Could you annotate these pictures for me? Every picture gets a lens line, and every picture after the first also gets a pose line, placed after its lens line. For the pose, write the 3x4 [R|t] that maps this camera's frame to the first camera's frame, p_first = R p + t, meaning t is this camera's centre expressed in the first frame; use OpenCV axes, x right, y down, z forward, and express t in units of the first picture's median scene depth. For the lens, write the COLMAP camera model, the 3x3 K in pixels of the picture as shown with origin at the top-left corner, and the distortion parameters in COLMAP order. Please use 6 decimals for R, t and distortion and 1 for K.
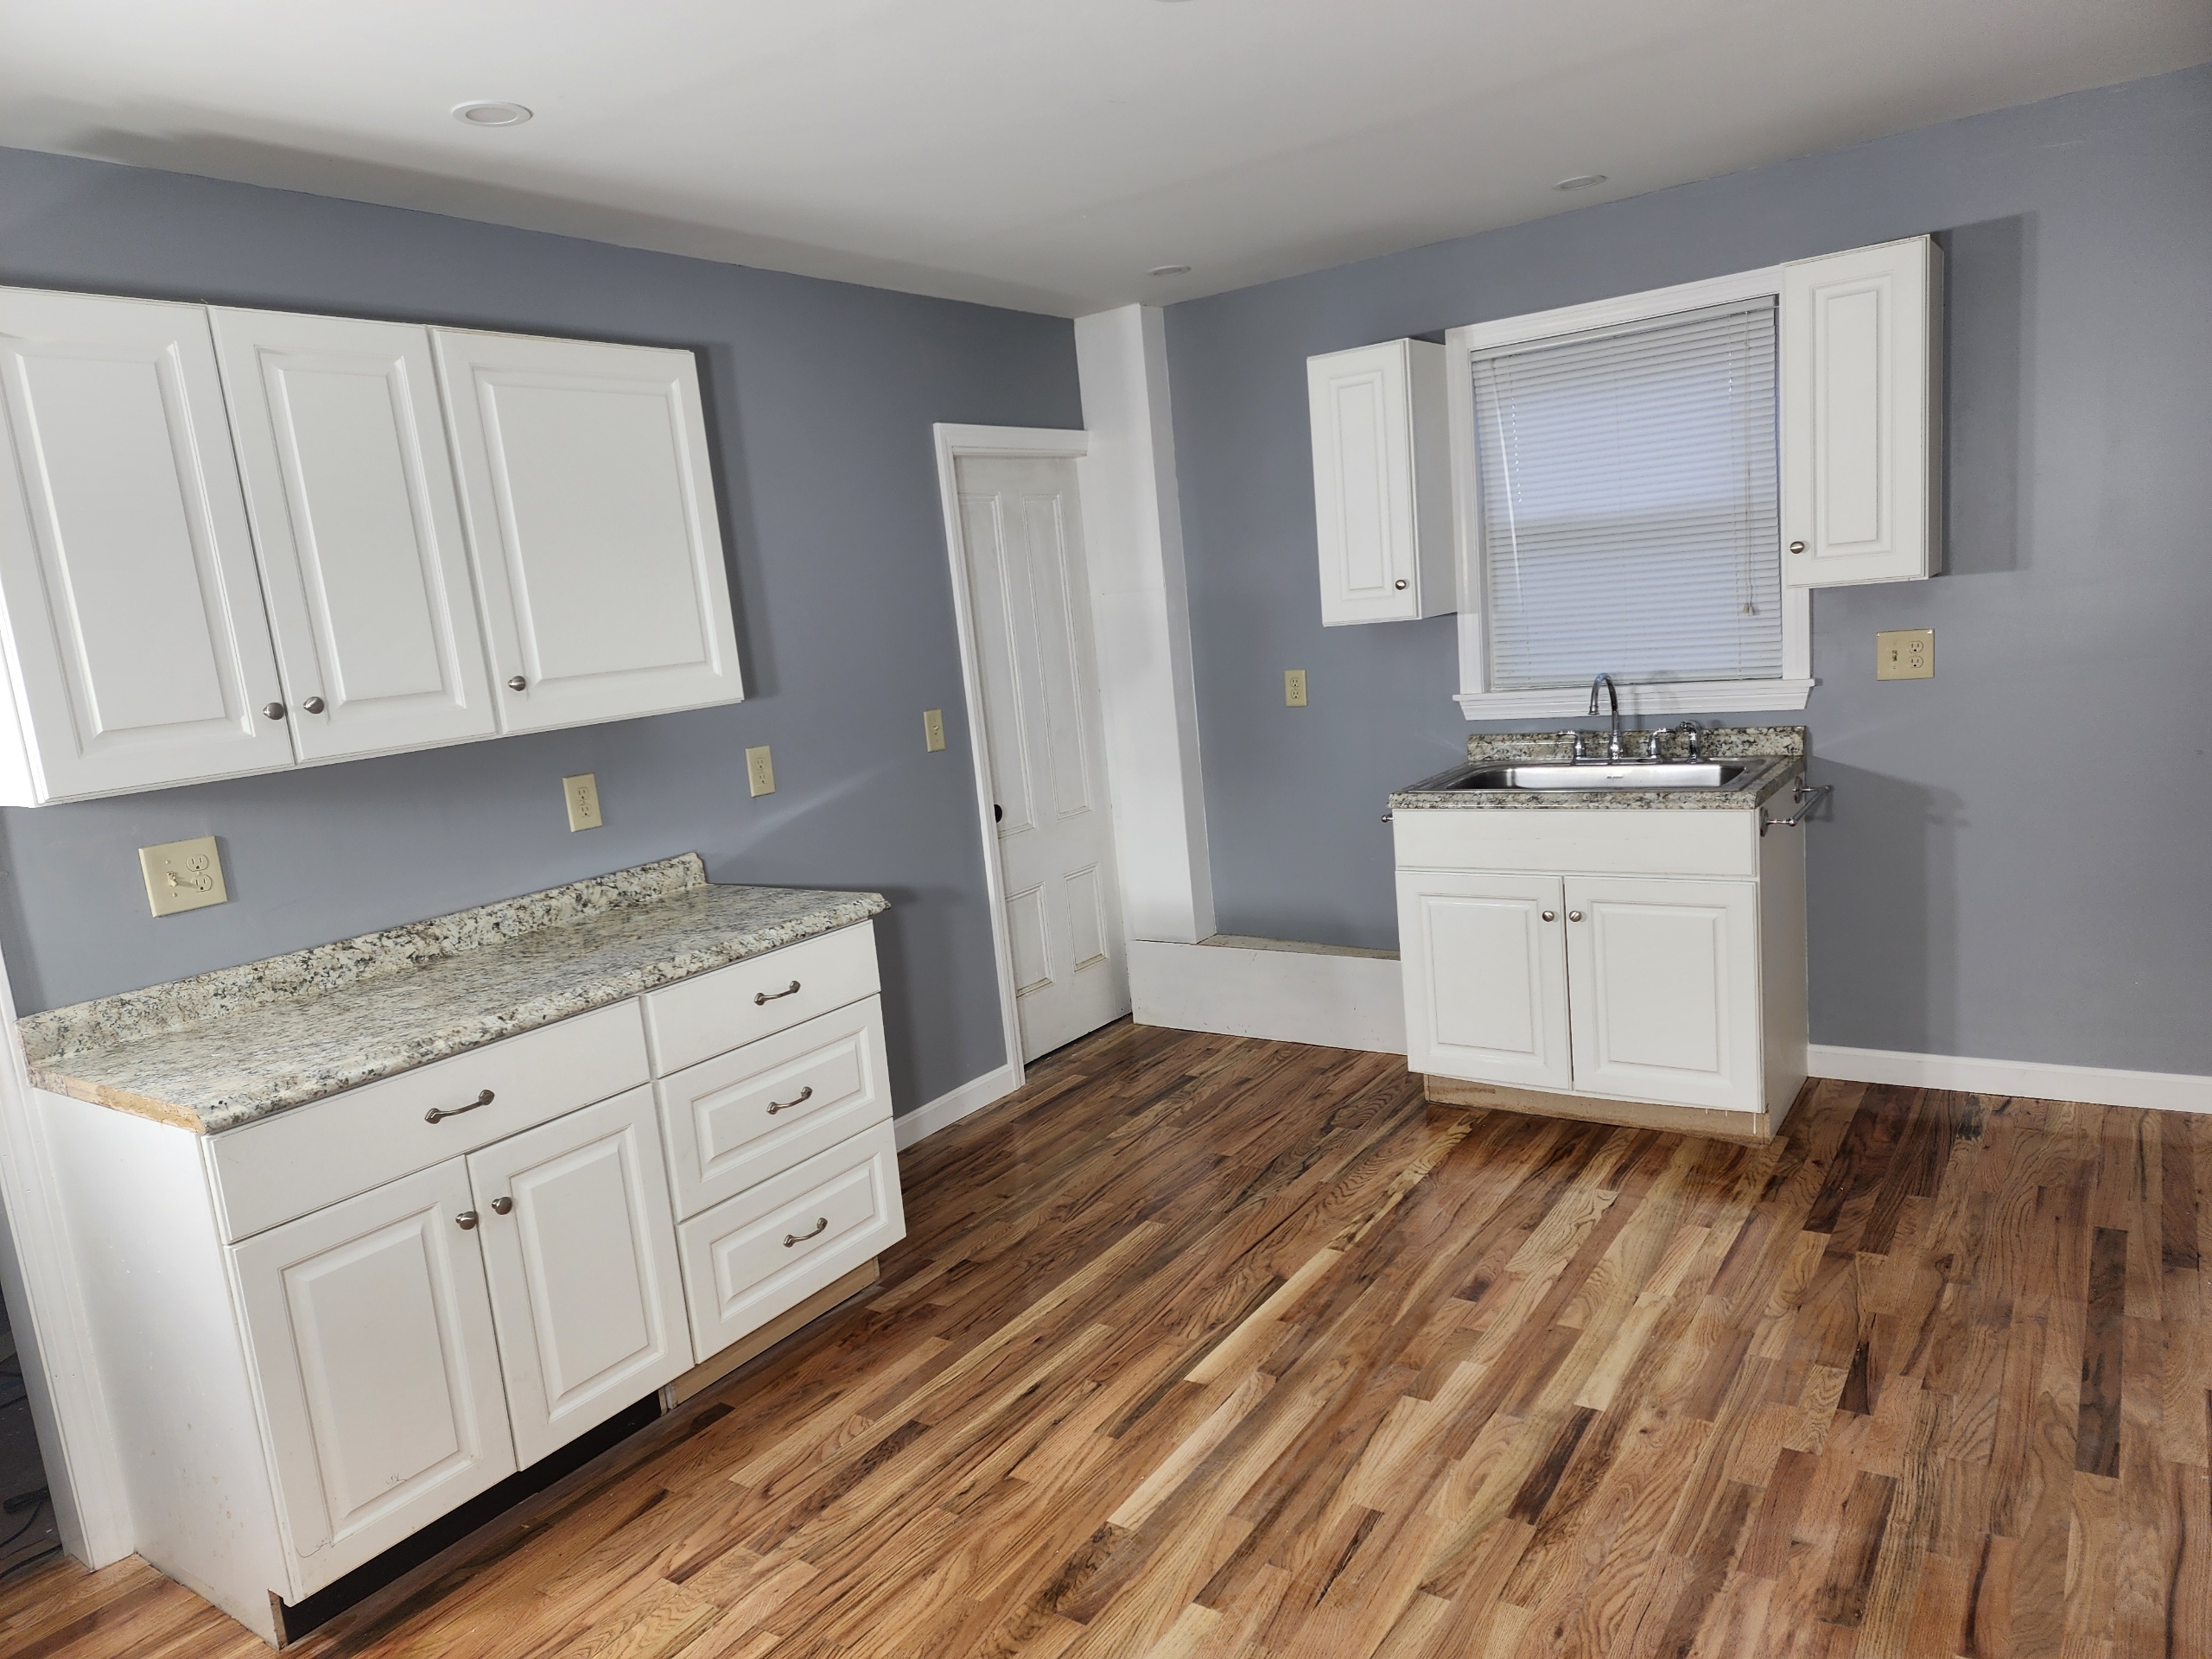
lens RADIAL K [[1463.0, 0, 1100.1], [0, 1463.0, 841.9], [0, 0, 1]] dist [0.048813, -0.005791]
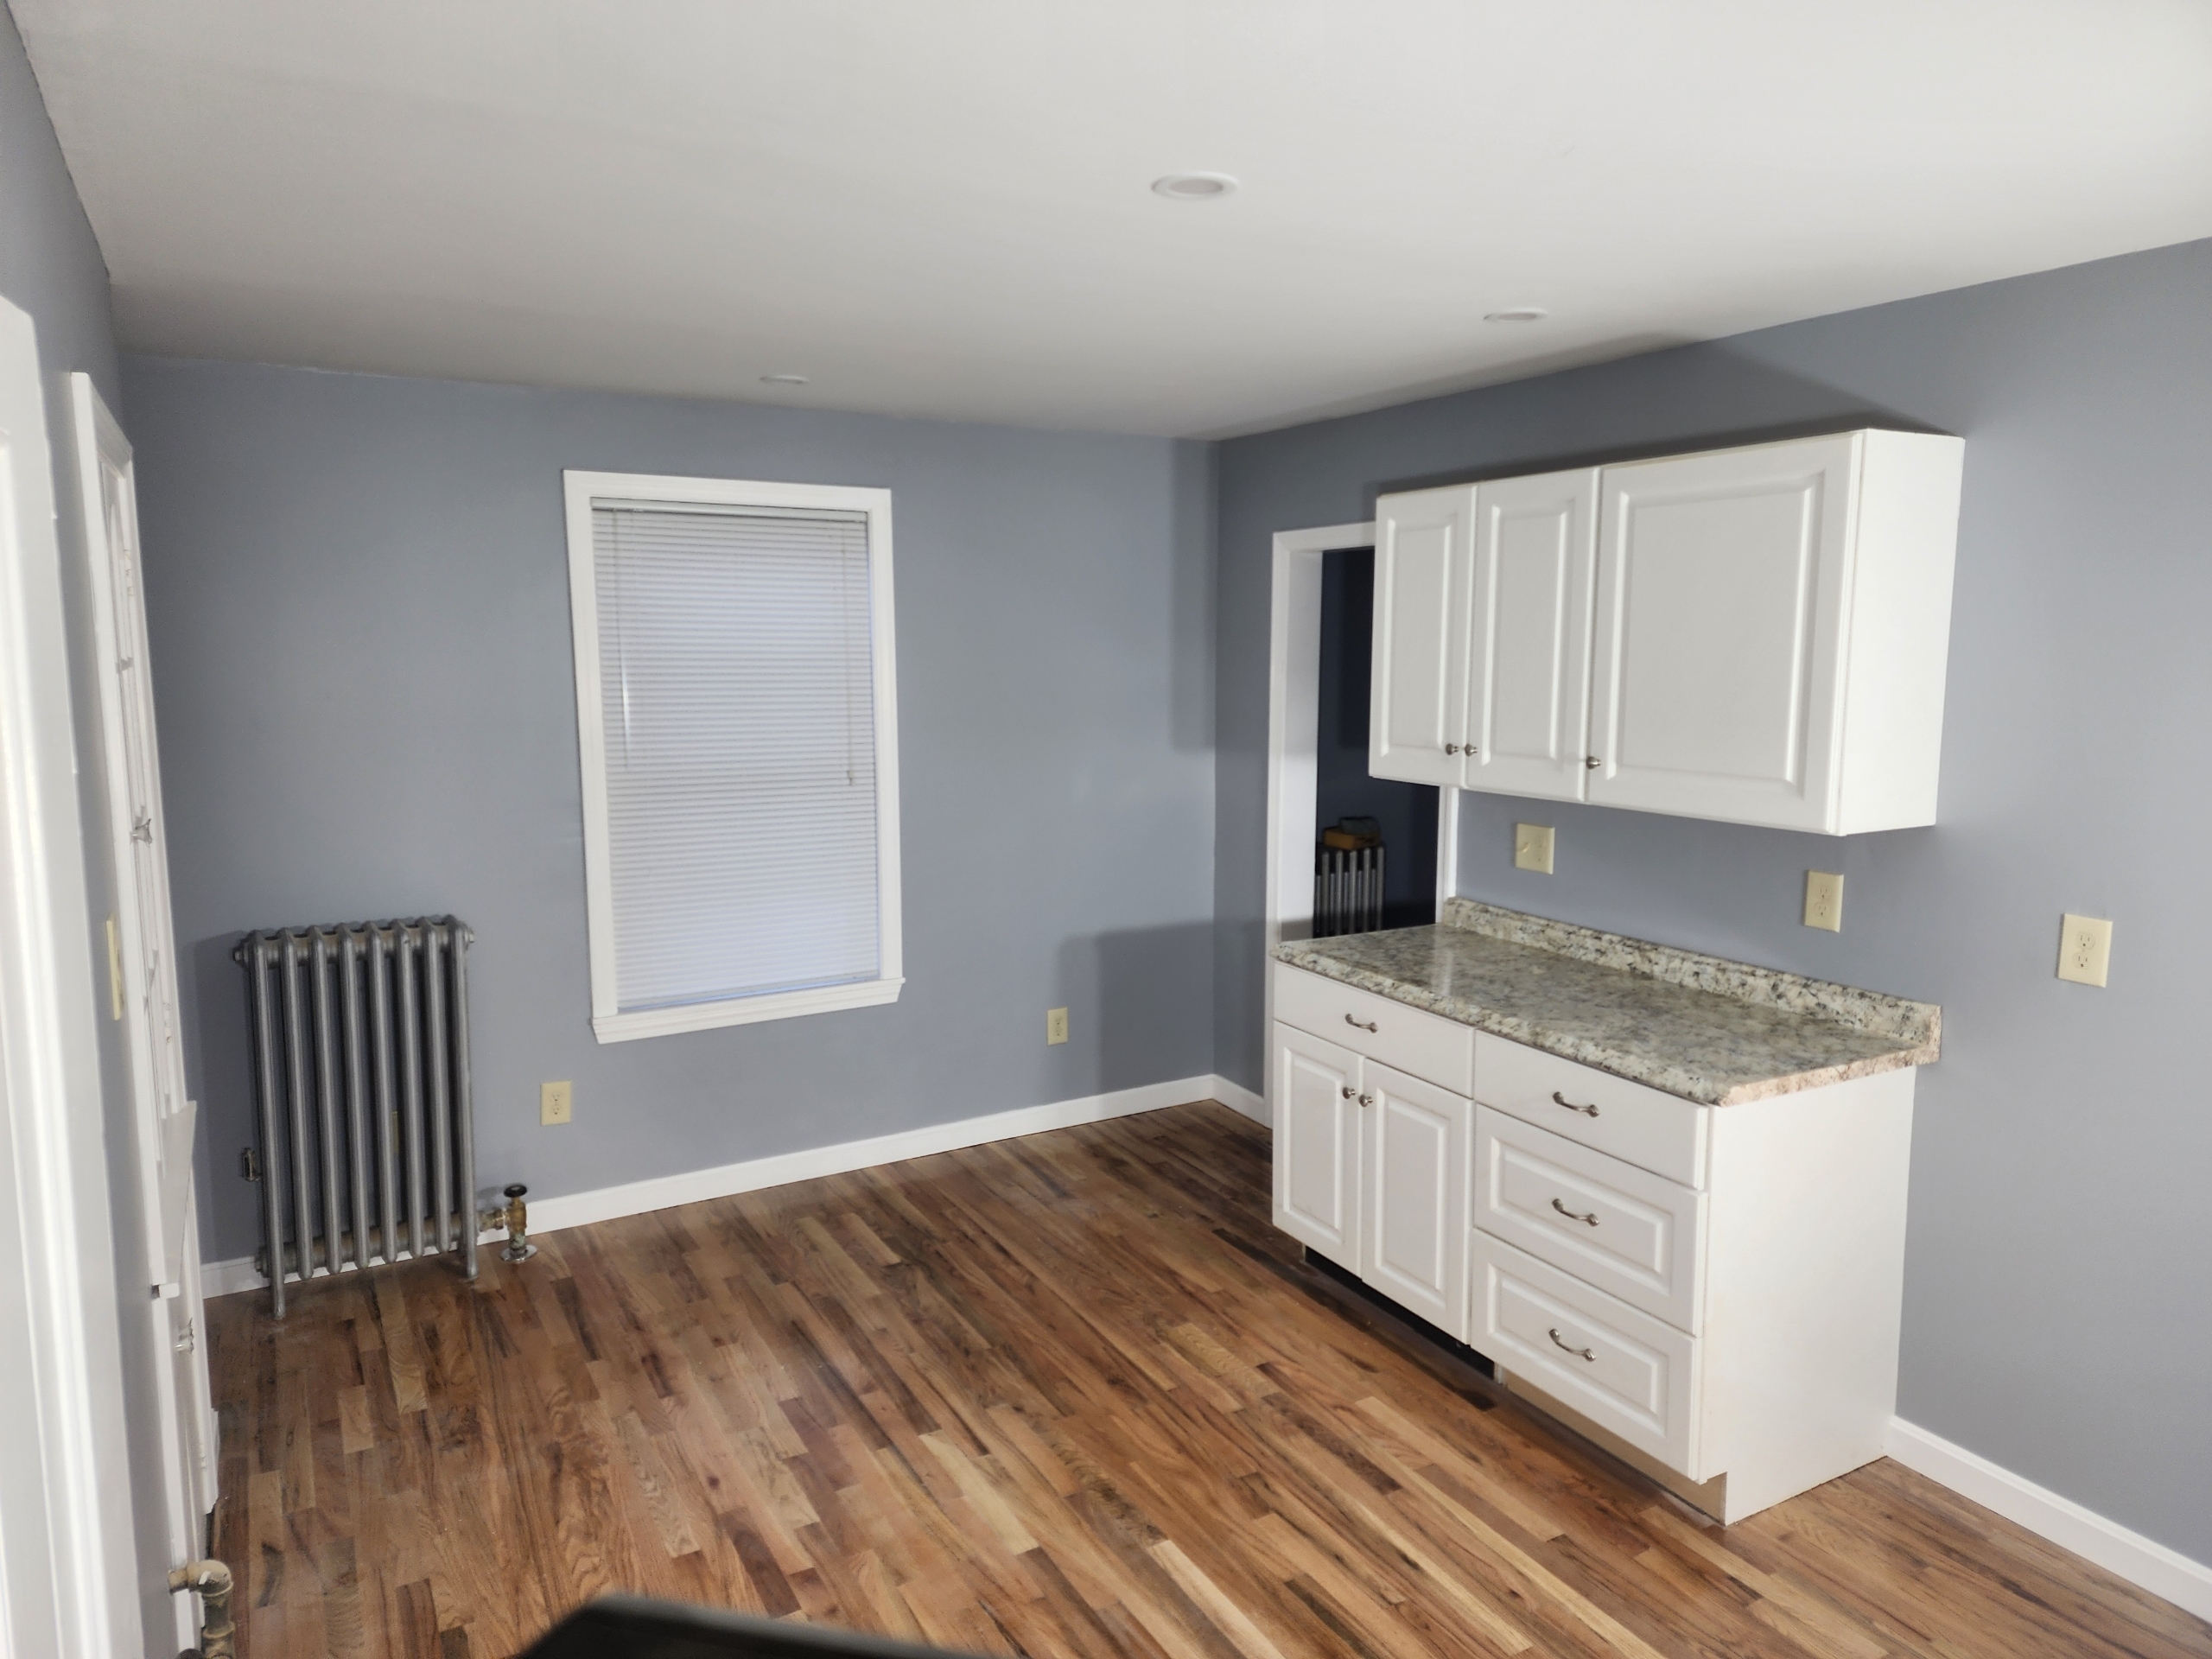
lens RADIAL K [[1463.0, 0, 1102.1], [0, 1463.0, 816.4], [0, 0, 1]] dist [0.048813, -0.005791]
pose [[-0.430100, 0.206135, -0.878933, 0.830589], [-0.112303, 0.953804, 0.278649, -0.357342], [0.895769, 0.218553, -0.387082, 1.138735]]
